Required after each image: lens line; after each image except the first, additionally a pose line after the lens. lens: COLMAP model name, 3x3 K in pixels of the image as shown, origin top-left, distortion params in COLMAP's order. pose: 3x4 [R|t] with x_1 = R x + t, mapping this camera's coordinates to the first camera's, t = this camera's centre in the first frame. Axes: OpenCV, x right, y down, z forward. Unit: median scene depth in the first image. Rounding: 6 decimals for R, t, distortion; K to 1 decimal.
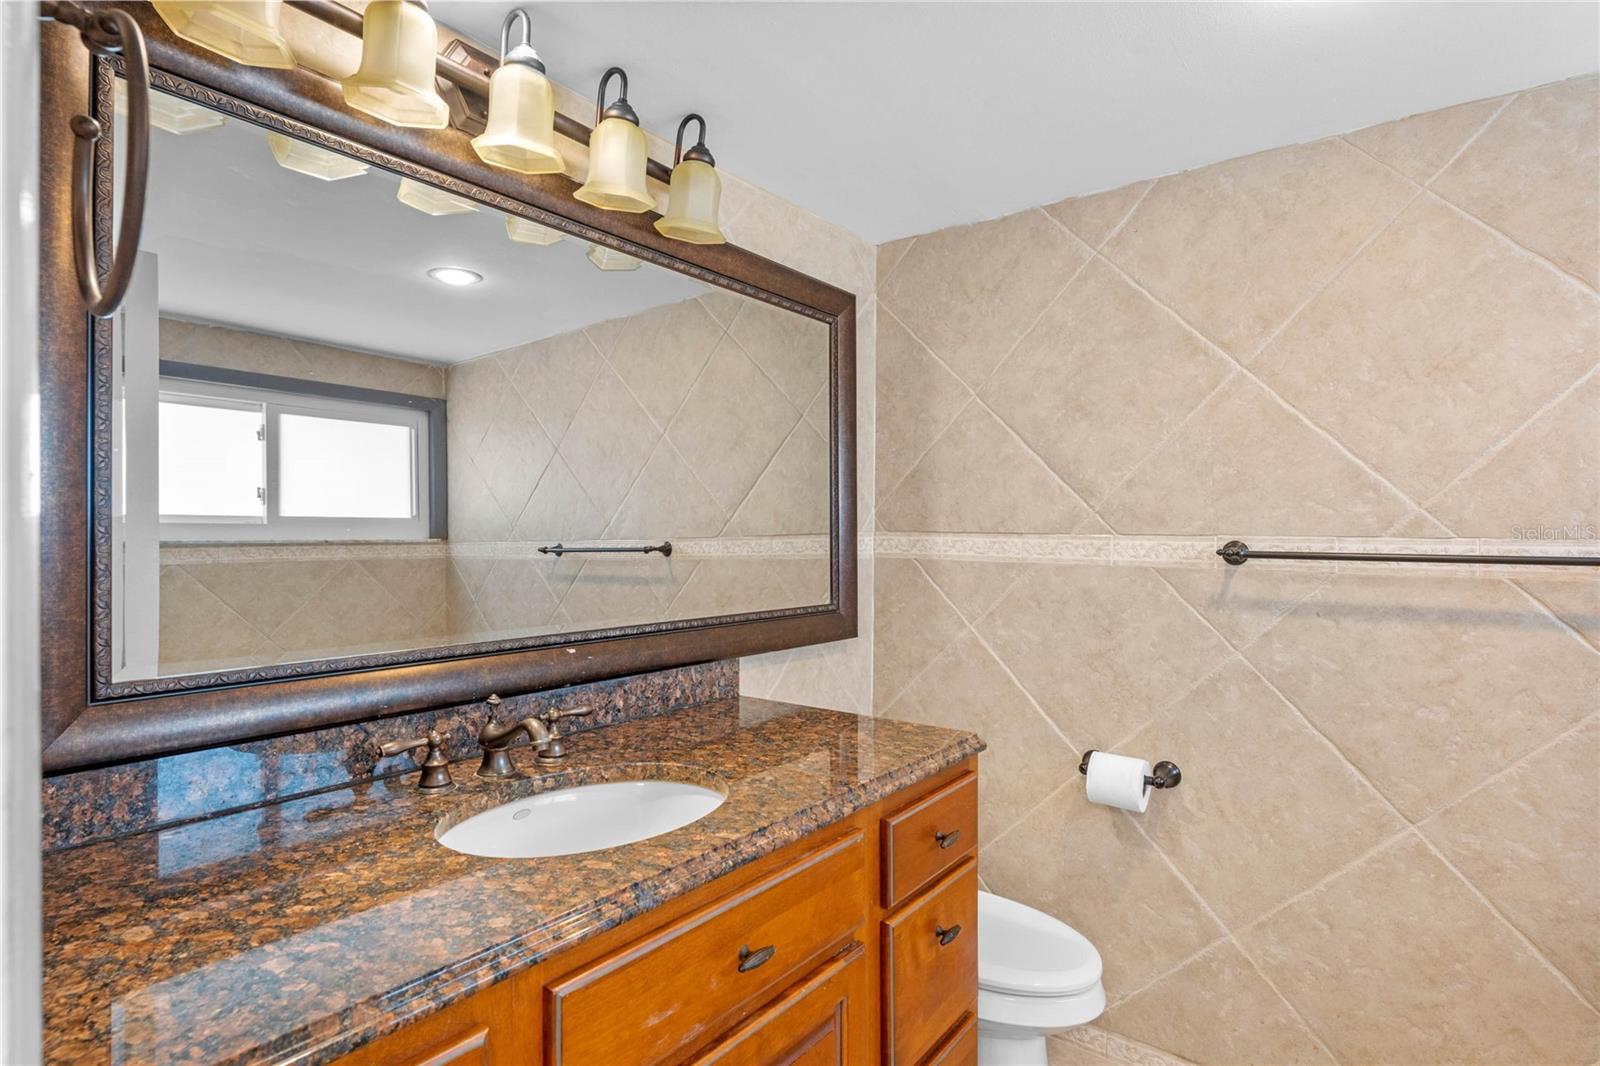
lens RADIAL K [[831.5, 0, 801.0], [0, 831.5, 532.8], [0, 0, 1]] dist [0.006340, 0.000476]
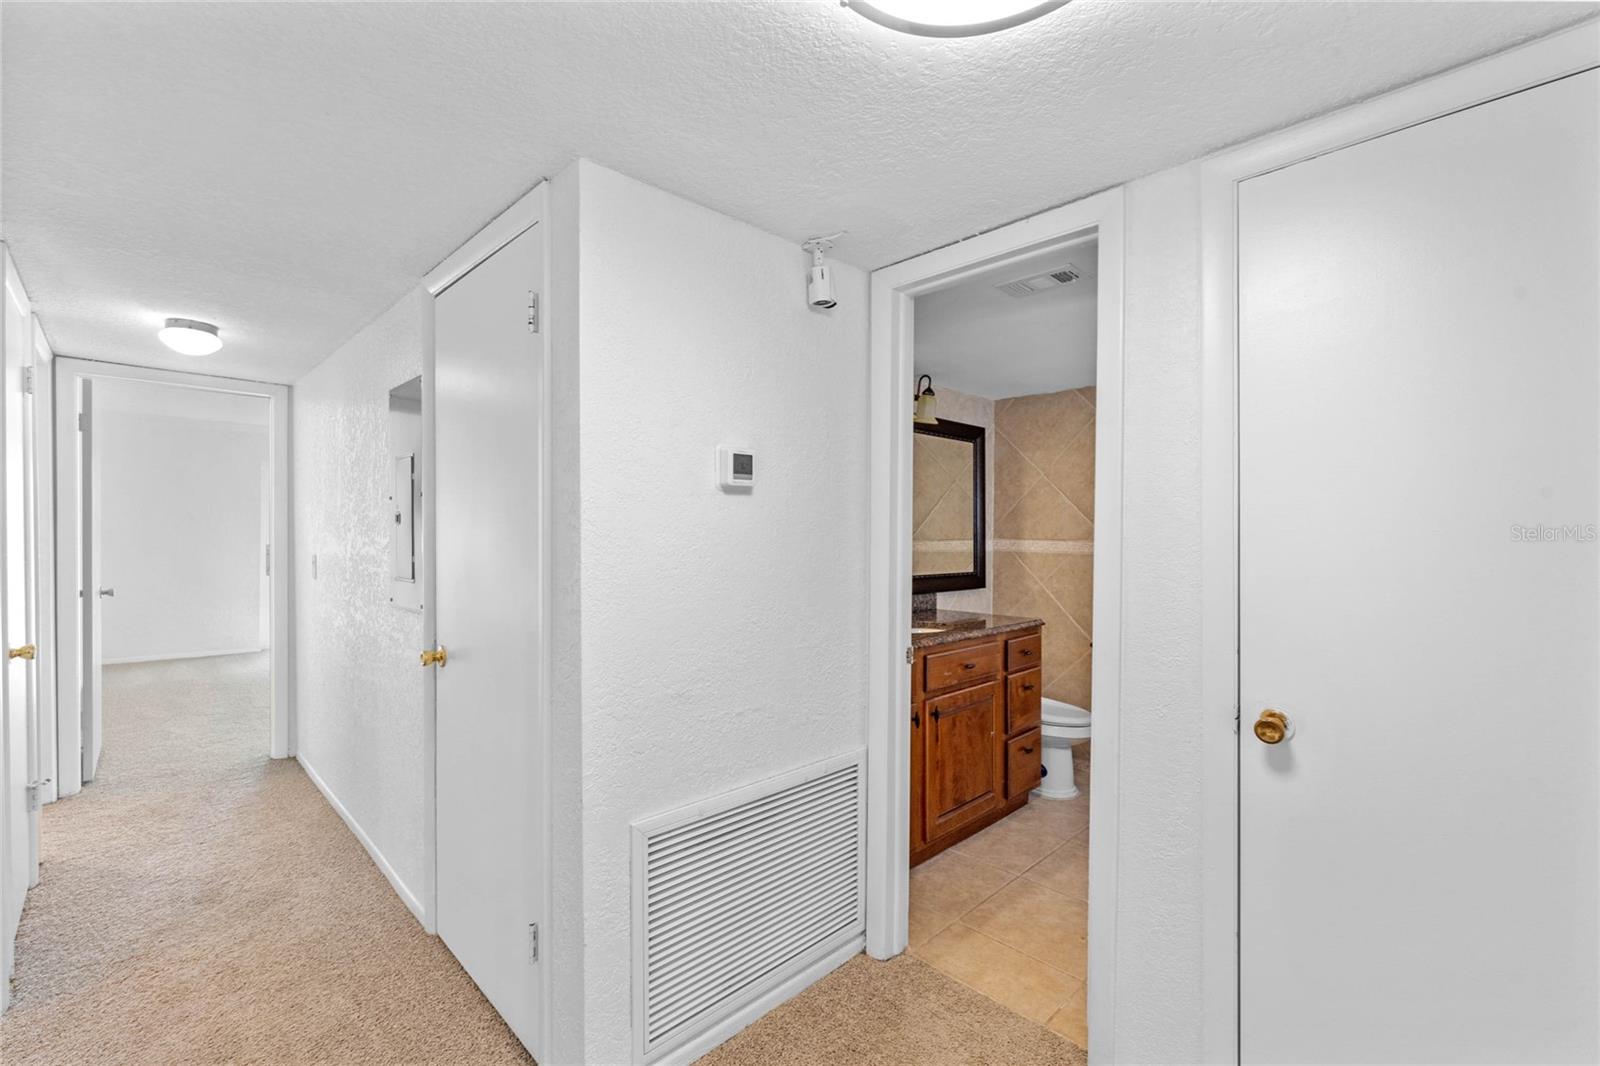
lens RADIAL K [[692.5, 0, 796.4], [0, 692.5, 533.6], [0, 0, 1]] dist [0.001293, 0.000097]
pose [[0.988541, 0.002228, -0.150939, -0.149812], [-0.001947, 0.999996, 0.002009, -0.017136], [0.150943, -0.001692, 0.988541, -0.861662]]
